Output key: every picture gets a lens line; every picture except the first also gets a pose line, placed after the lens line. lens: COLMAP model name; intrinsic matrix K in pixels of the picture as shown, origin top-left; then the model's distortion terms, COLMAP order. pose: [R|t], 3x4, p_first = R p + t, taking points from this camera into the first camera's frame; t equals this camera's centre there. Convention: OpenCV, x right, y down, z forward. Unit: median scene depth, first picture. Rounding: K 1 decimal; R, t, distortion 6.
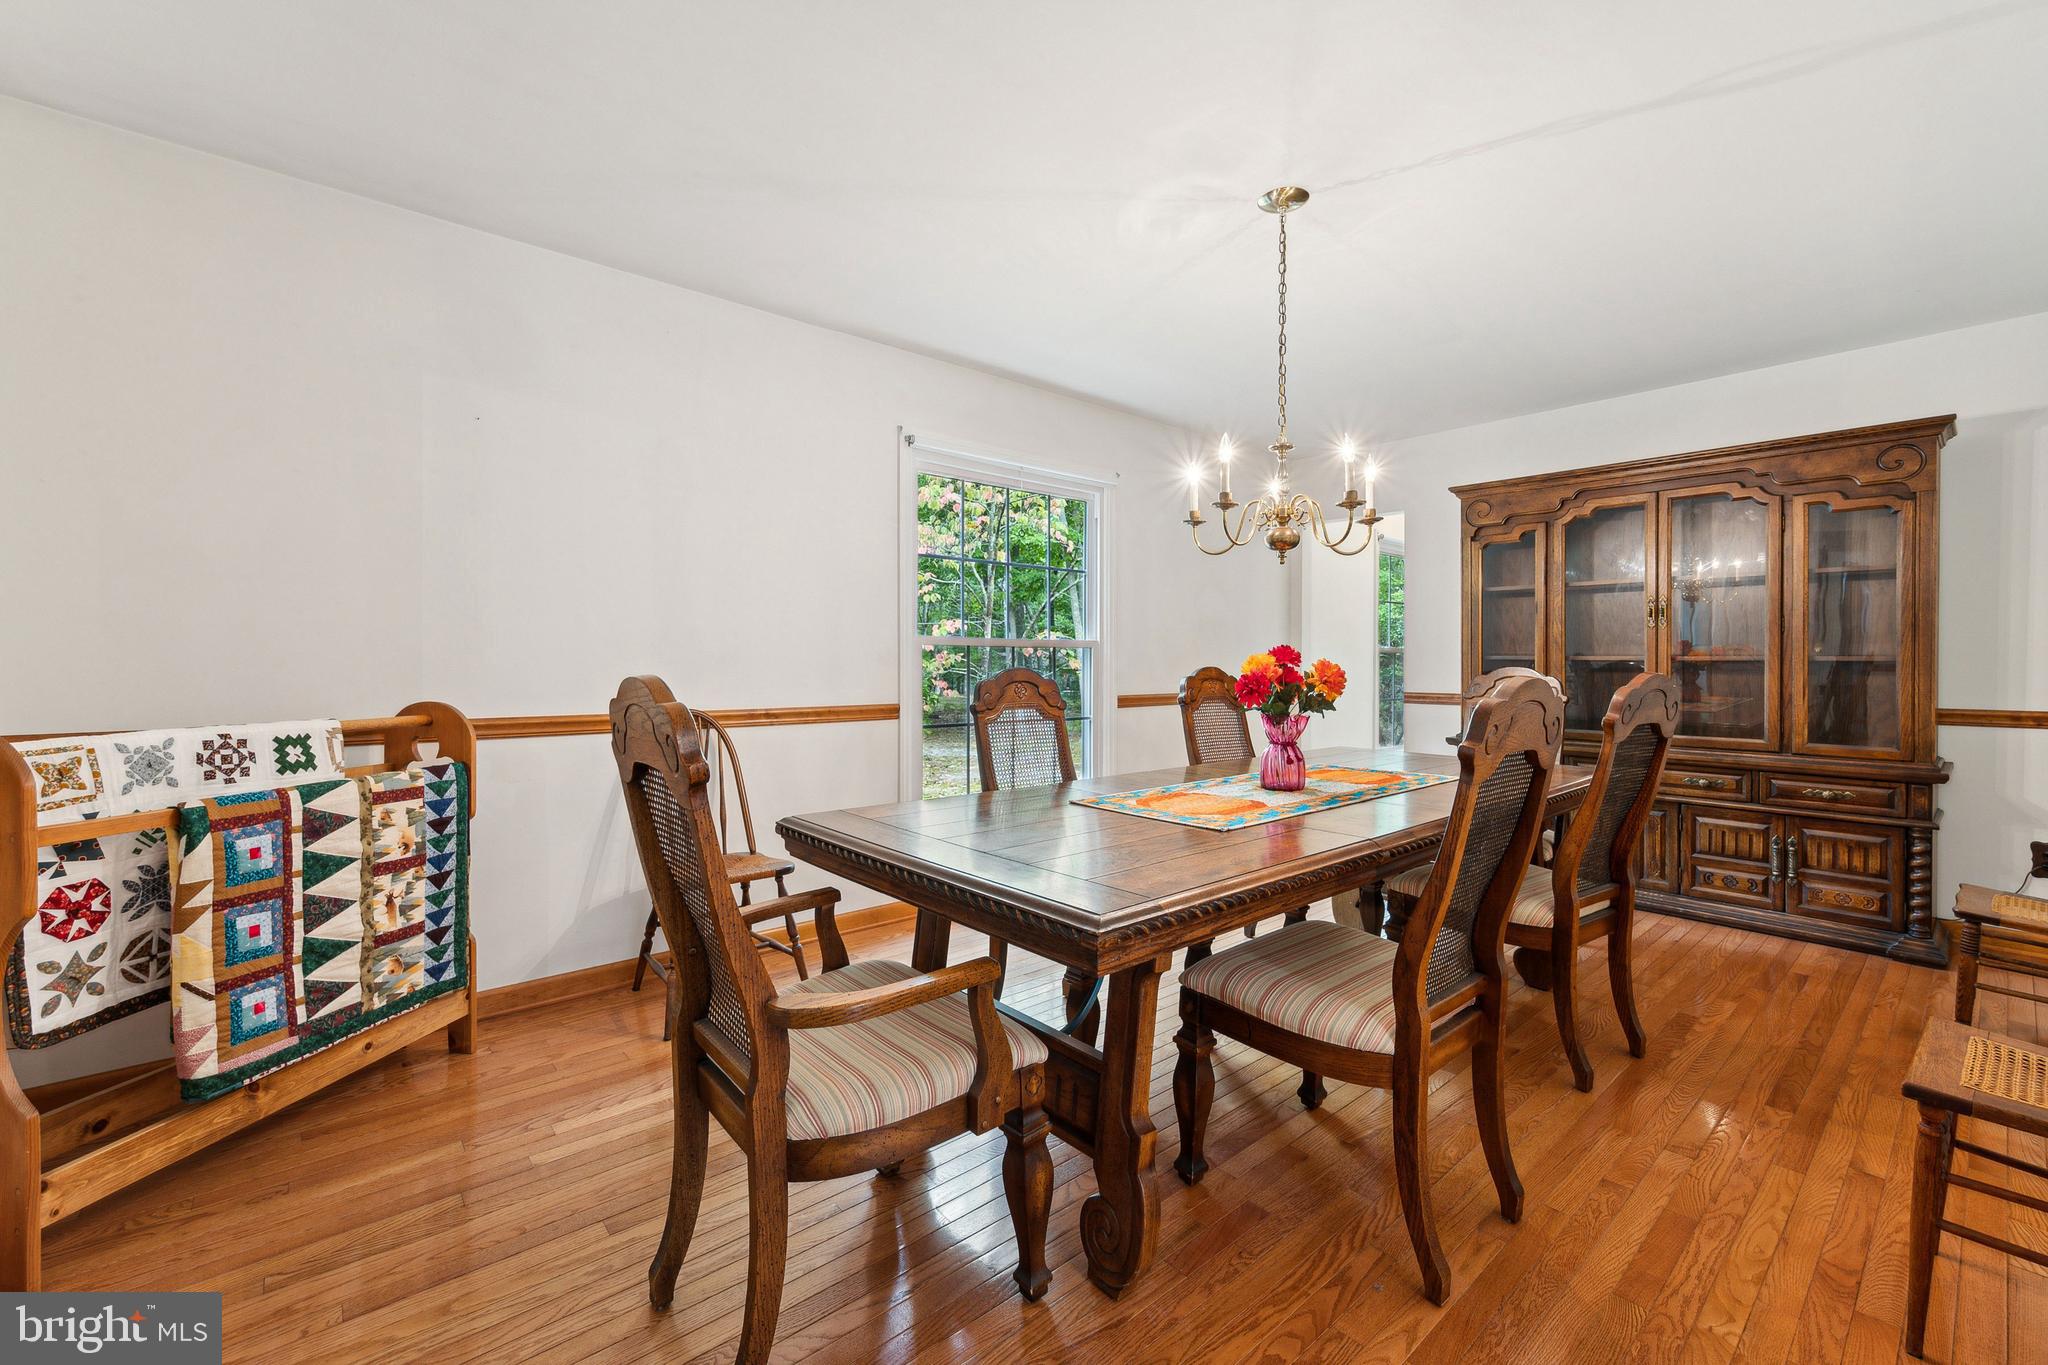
lens RADIAL K [[853.3, 0, 1030.6], [0, 853.3, 669.1], [0, 0, 1]] dist [0.000550, 0.000236]
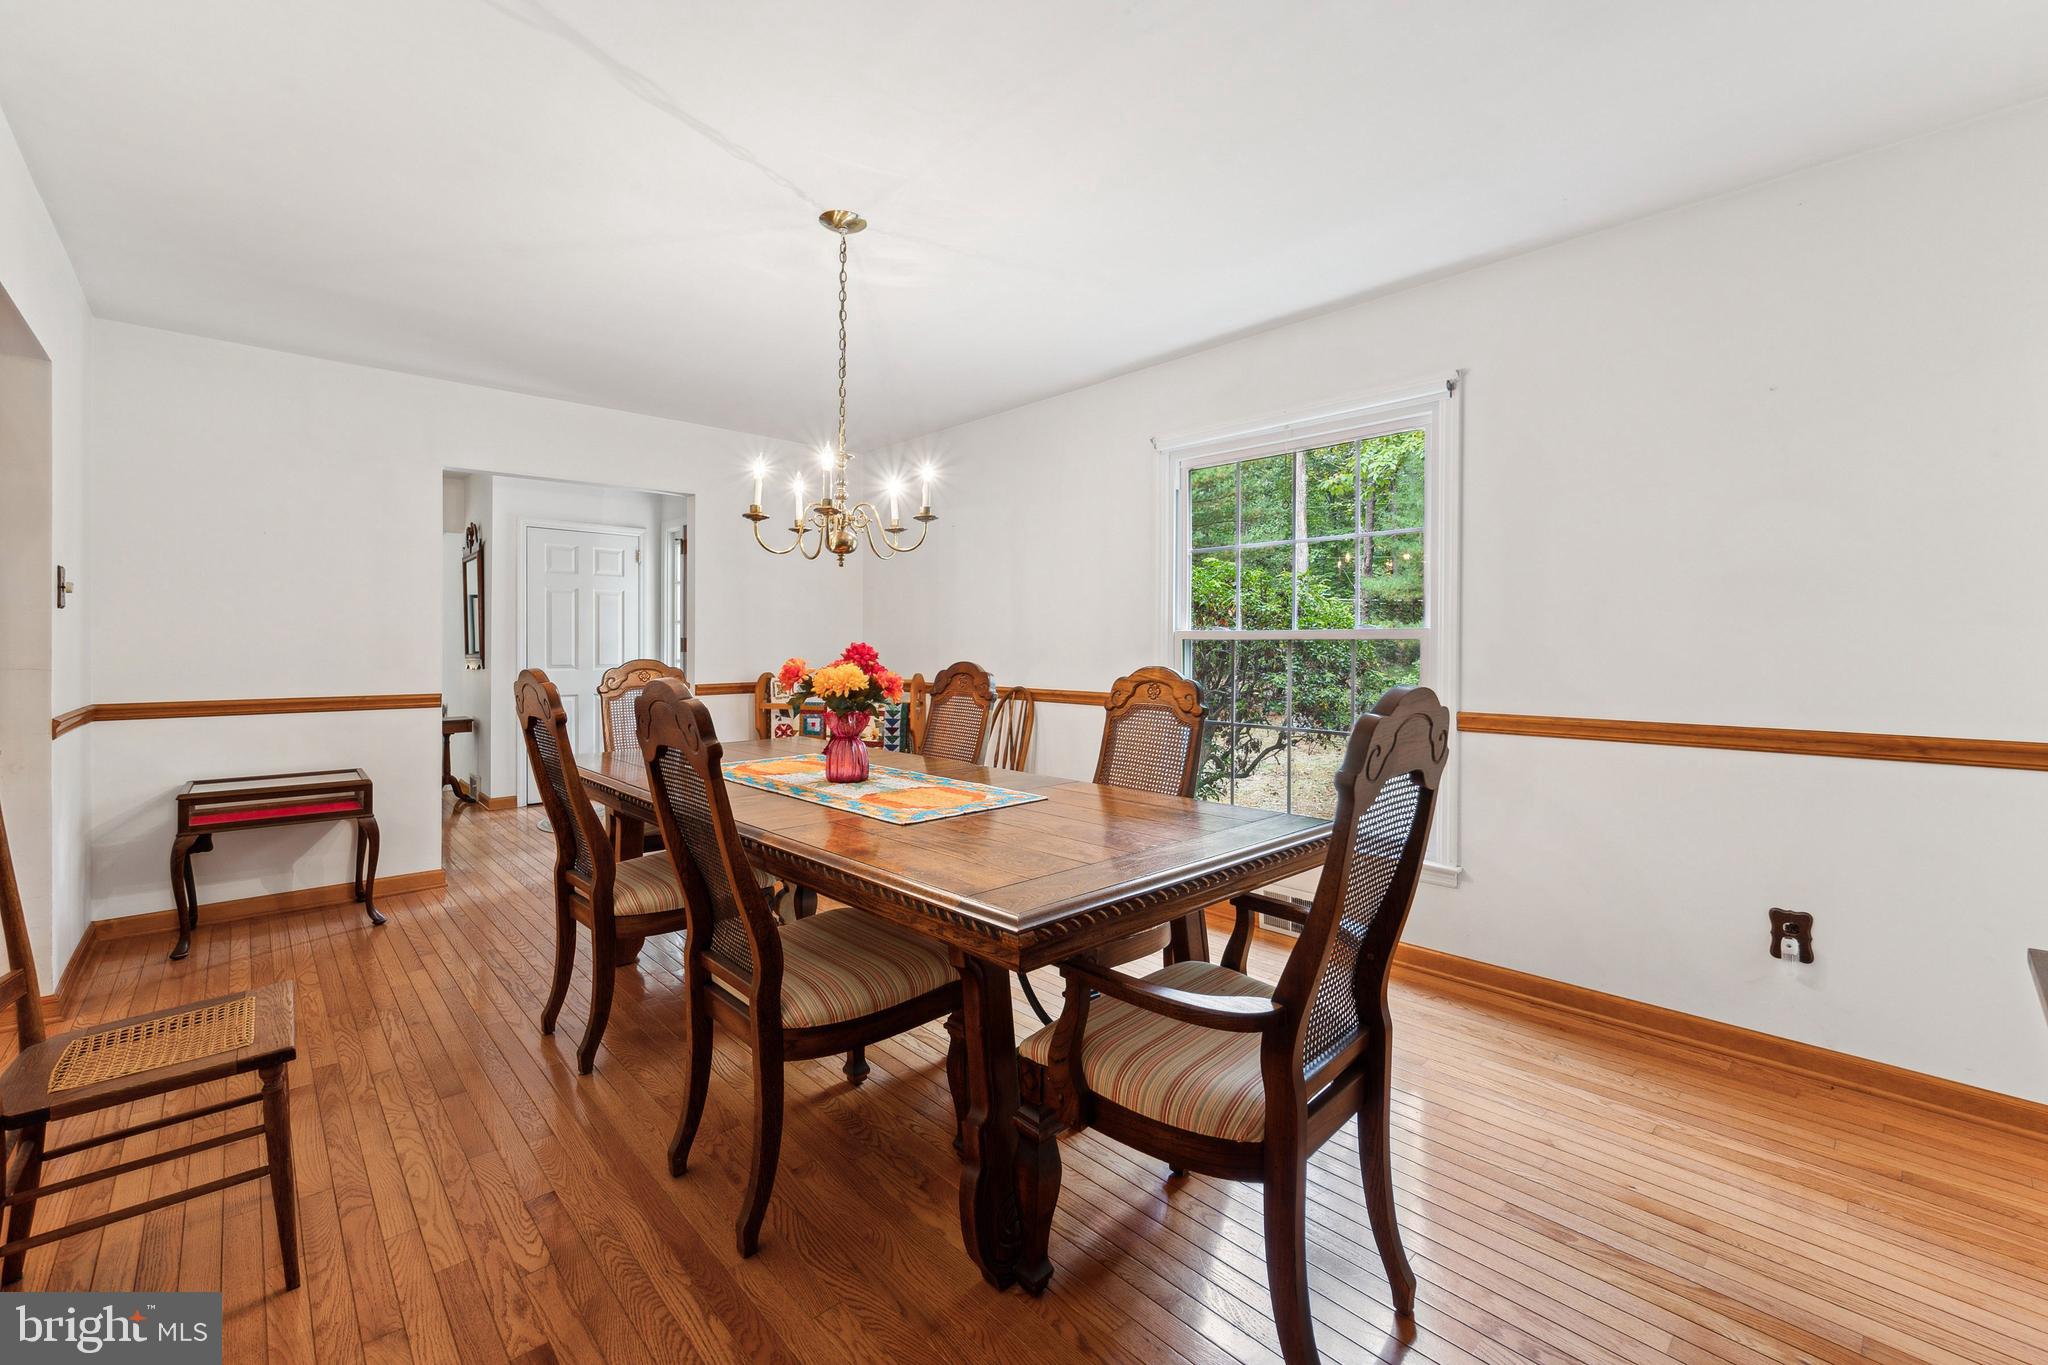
lens RADIAL K [[825.0, 0, 1027.7], [0, 825.0, 658.8], [0, 0, 1]] dist [0.000555, 0.000041]
pose [[0.044693, 0.006879, -0.998977, 1.454615], [-0.013998, 0.999882, 0.006259, -0.017323], [0.998903, 0.013704, 0.044784, 1.292614]]
